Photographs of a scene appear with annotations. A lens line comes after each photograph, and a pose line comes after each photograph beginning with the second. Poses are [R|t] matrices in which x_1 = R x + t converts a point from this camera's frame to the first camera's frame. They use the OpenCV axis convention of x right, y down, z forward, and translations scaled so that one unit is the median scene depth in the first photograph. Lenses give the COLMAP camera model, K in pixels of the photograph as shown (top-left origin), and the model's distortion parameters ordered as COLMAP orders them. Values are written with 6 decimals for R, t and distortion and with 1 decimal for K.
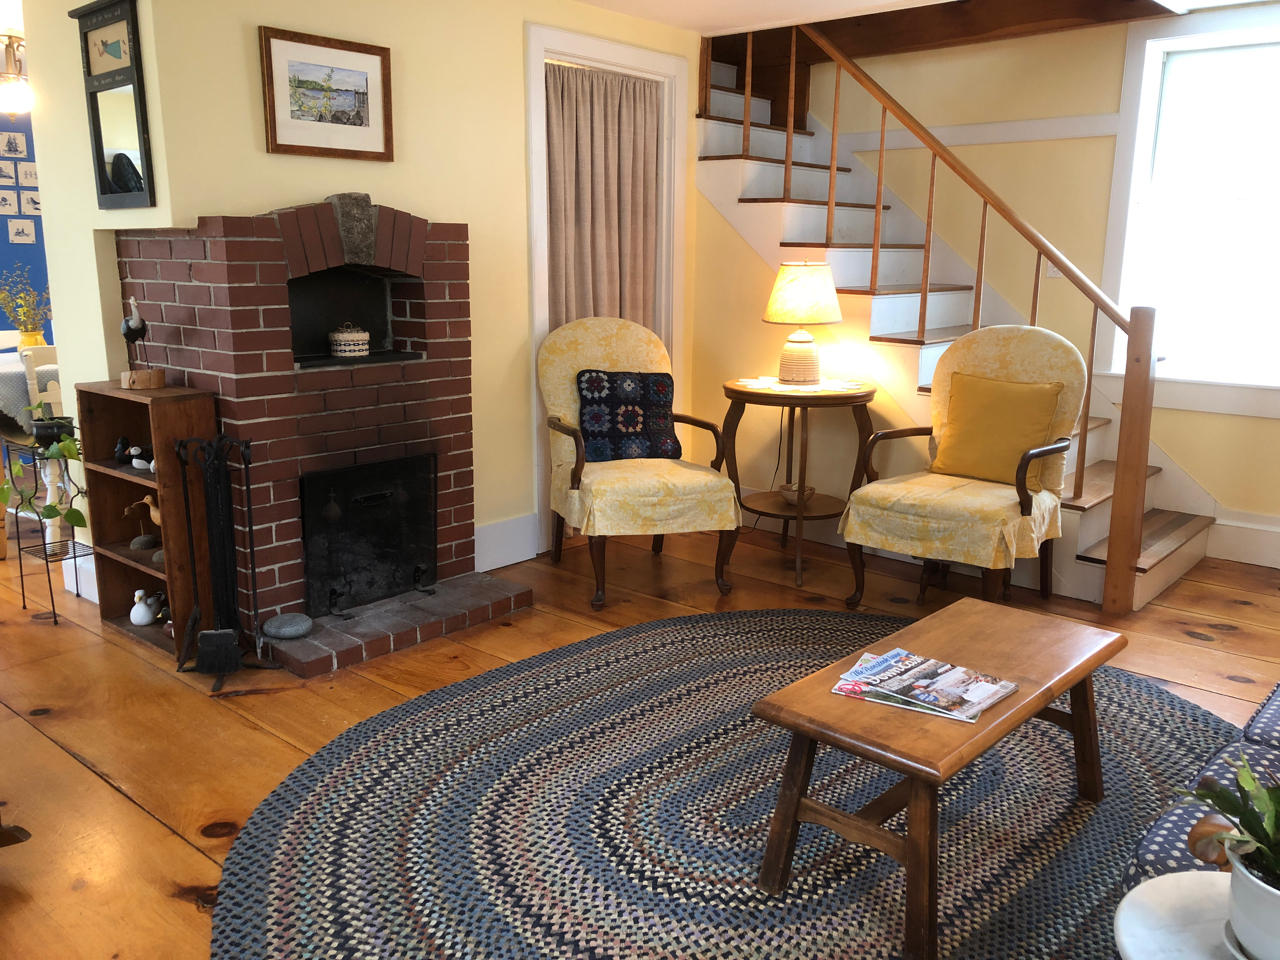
lens RADIAL K [[1053.8, 0, 653.1], [0, 1053.8, 469.4], [0, 0, 1]] dist [0.034564, -0.031189]
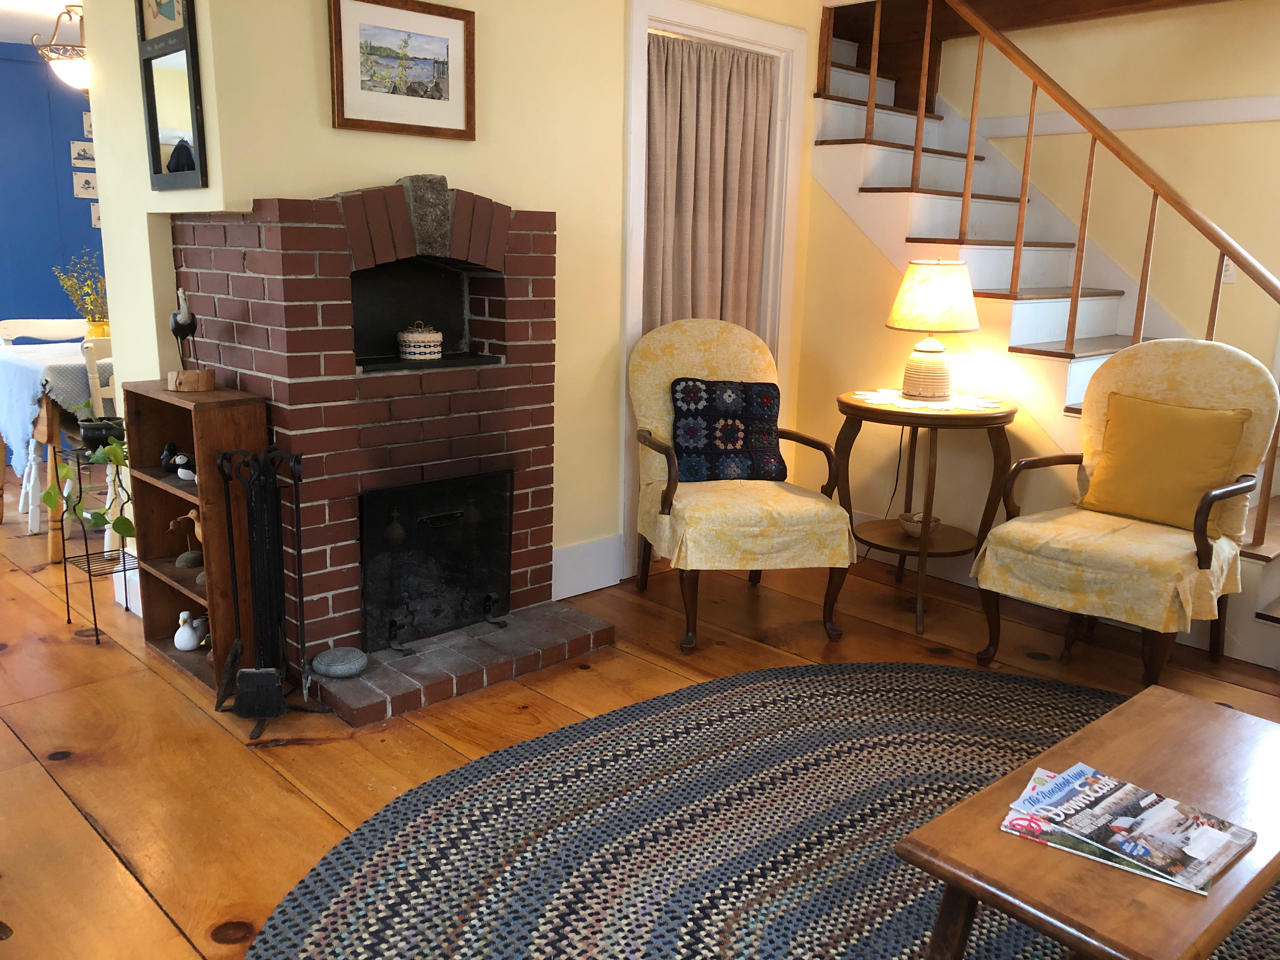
lens RADIAL K [[1053.8, 0, 653.9], [0, 1053.8, 467.3], [0, 0, 1]] dist [0.034564, -0.031189]
pose [[0.996173, 0.032344, -0.081200, -0.015229], [-0.032044, 0.999474, 0.005000, -0.026721], [0.081319, -0.002379, 0.996685, 0.129432]]
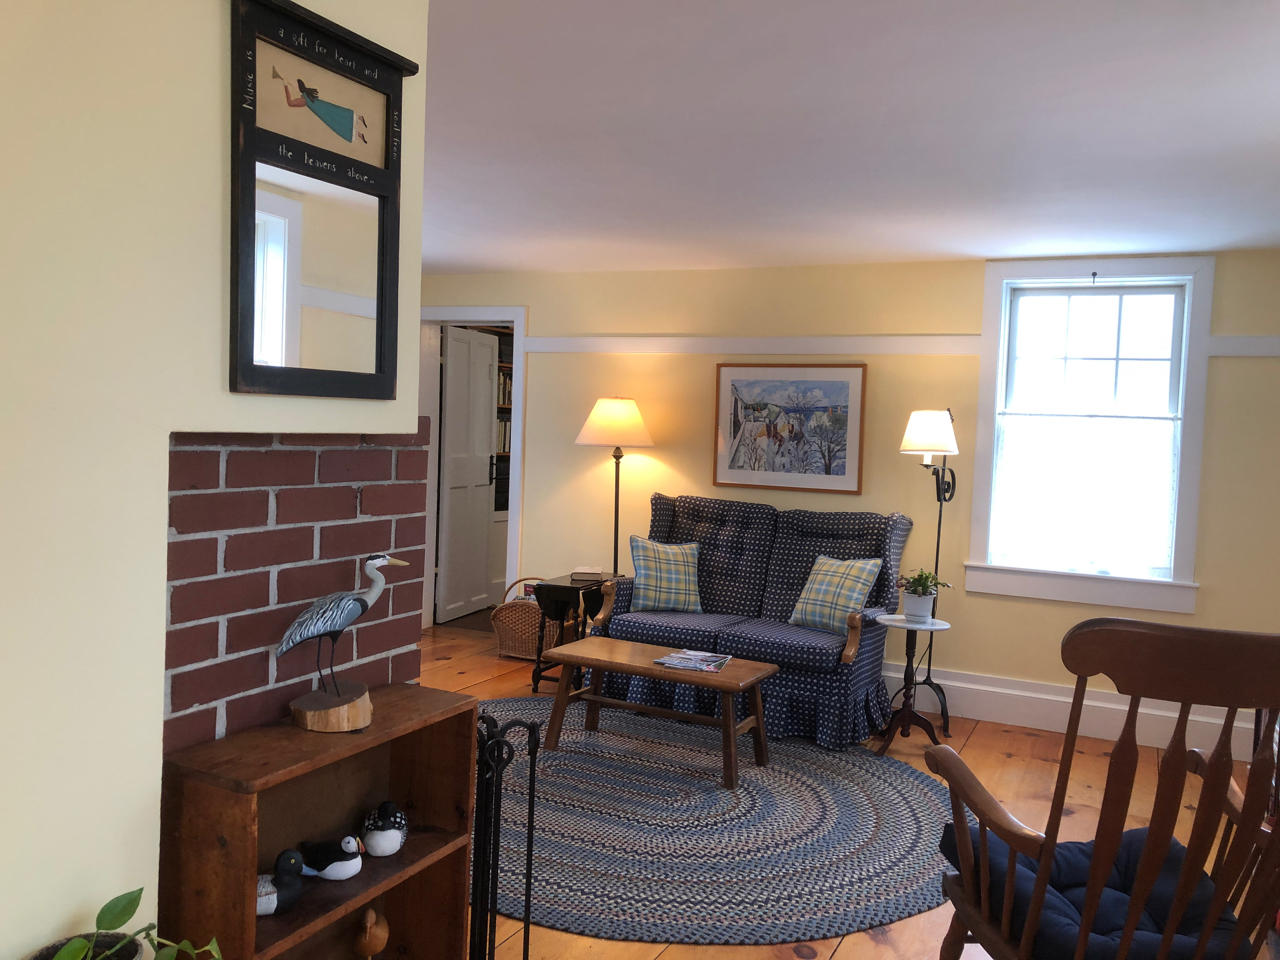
lens RADIAL K [[1053.8, 0, 648.6], [0, 1053.8, 469.0], [0, 0, 1]] dist [0.034564, -0.031189]
pose [[-0.256969, -0.057646, 0.964699, -0.969185], [0.153878, 0.983044, 0.099731, -0.218484], [-0.954090, 0.174074, -0.243742, 0.899876]]
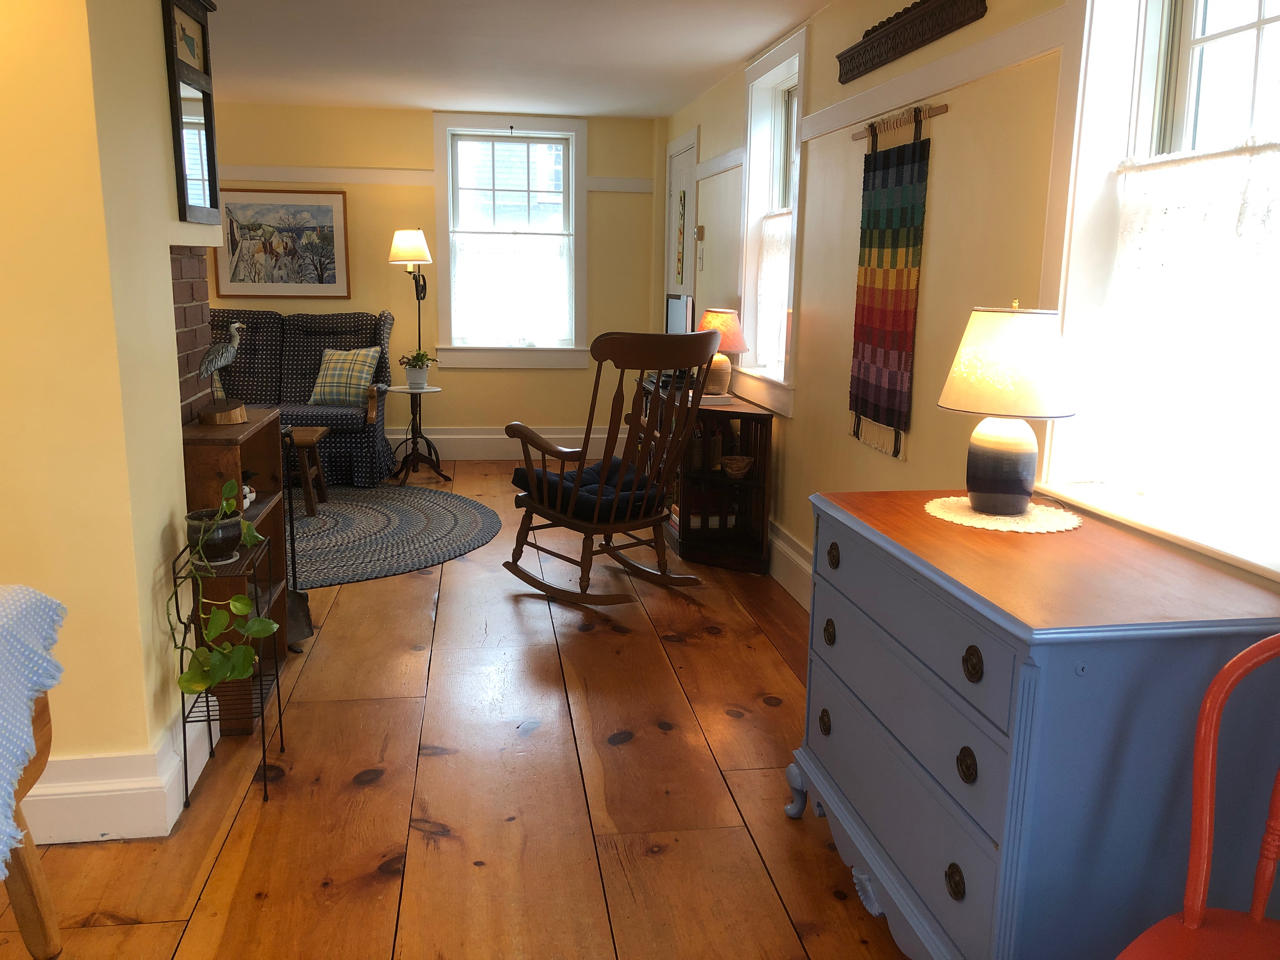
lens RADIAL K [[1053.8, 0, 656.4], [0, 1053.8, 460.3], [0, 0, 1]] dist [0.034564, -0.031189]
pose [[-0.762014, -0.137514, 0.632791, -1.251236], [0.108849, 0.936088, 0.334501, -0.288562], [-0.638347, 0.323773, -0.698344, 1.317337]]
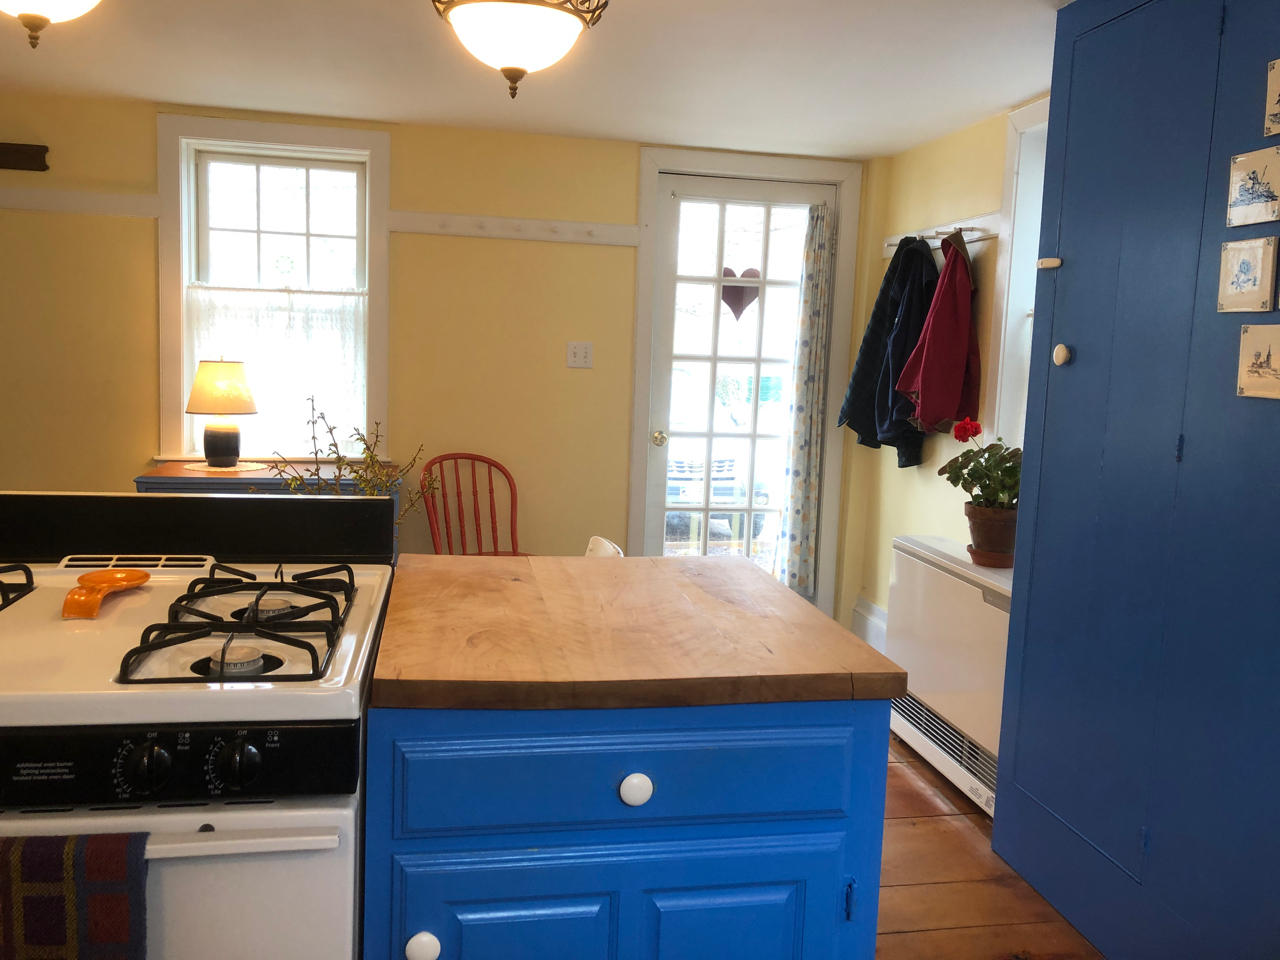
lens RADIAL K [[1053.8, 0, 646.0], [0, 1053.8, 461.3], [0, 0, 1]] dist [0.034564, -0.031189]
pose [[-0.625042, 0.048358, -0.779092, -0.394643], [-0.200727, 0.954559, 0.220287, -0.392250], [0.754341, 0.294073, -0.586933, 1.814790]]
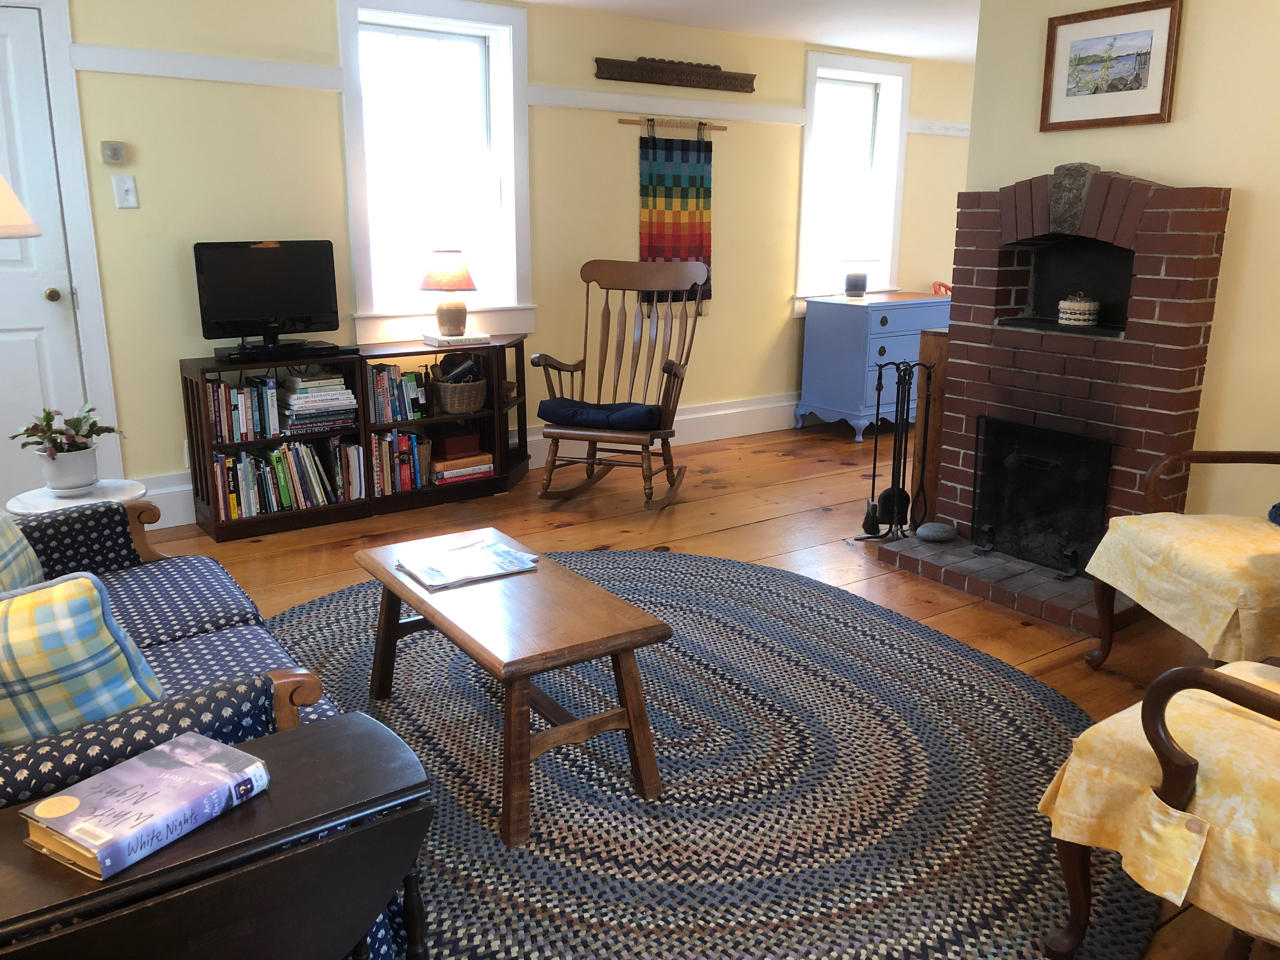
lens RADIAL K [[1053.8, 0, 654.9], [0, 1053.8, 469.4], [0, 0, 1]] dist [0.034564, -0.031189]
pose [[-0.232117, 0.218141, -0.947912, 0.806518], [-0.207337, 0.941035, 0.267329, -0.165322], [0.950333, 0.258588, -0.173202, 0.832368]]
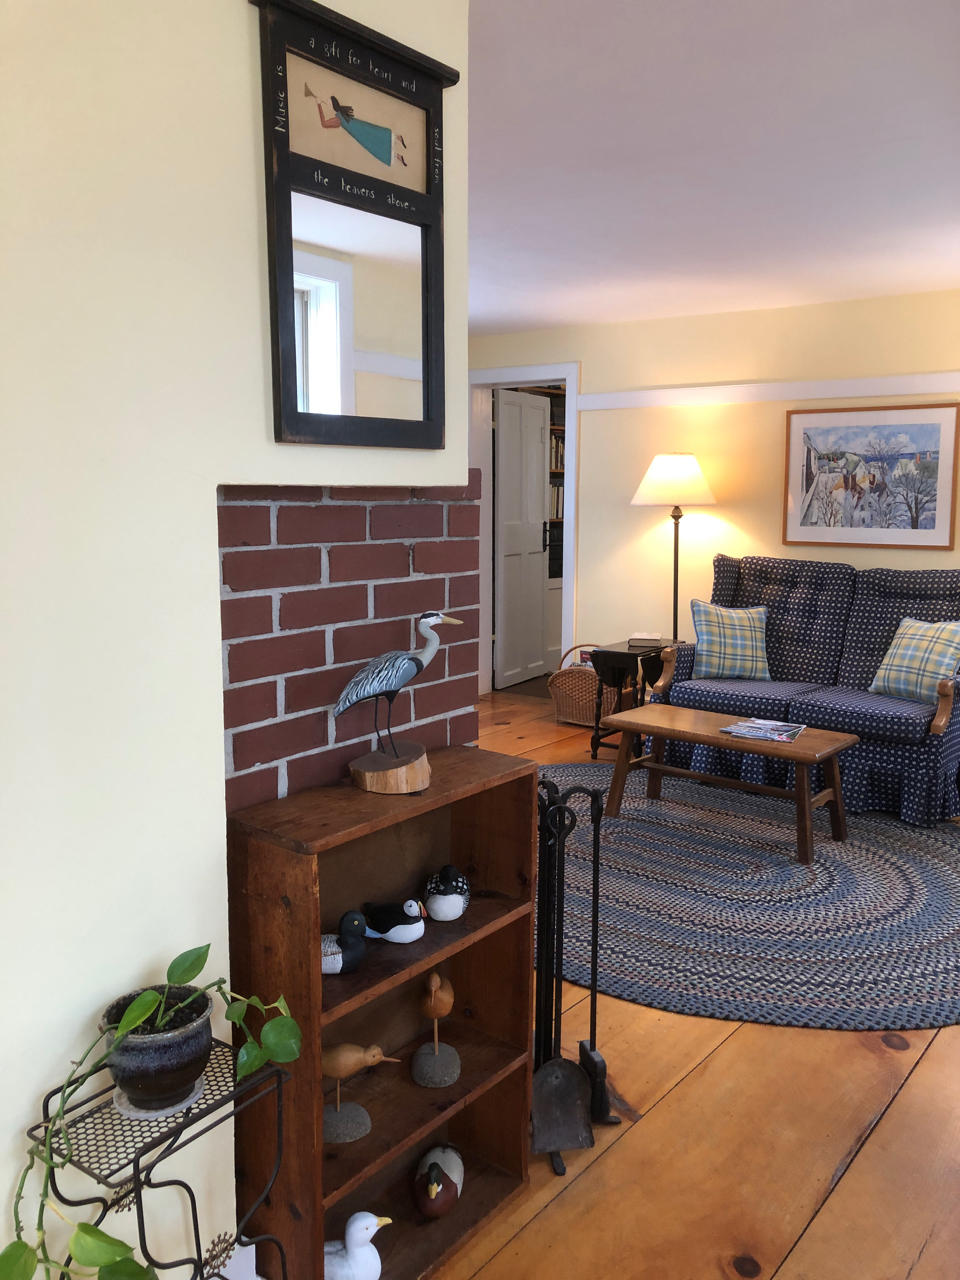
lens RADIAL K [[1053.8, 0, 475.4], [0, 1053.8, 631.3], [0, 0, 1]] dist [0.034564, -0.031189]
pose [[-0.048146, -0.140474, 0.988913, -0.927049], [0.197257, 0.969225, 0.147281, -0.205949], [-0.979169, 0.202161, -0.018955, 0.898451]]
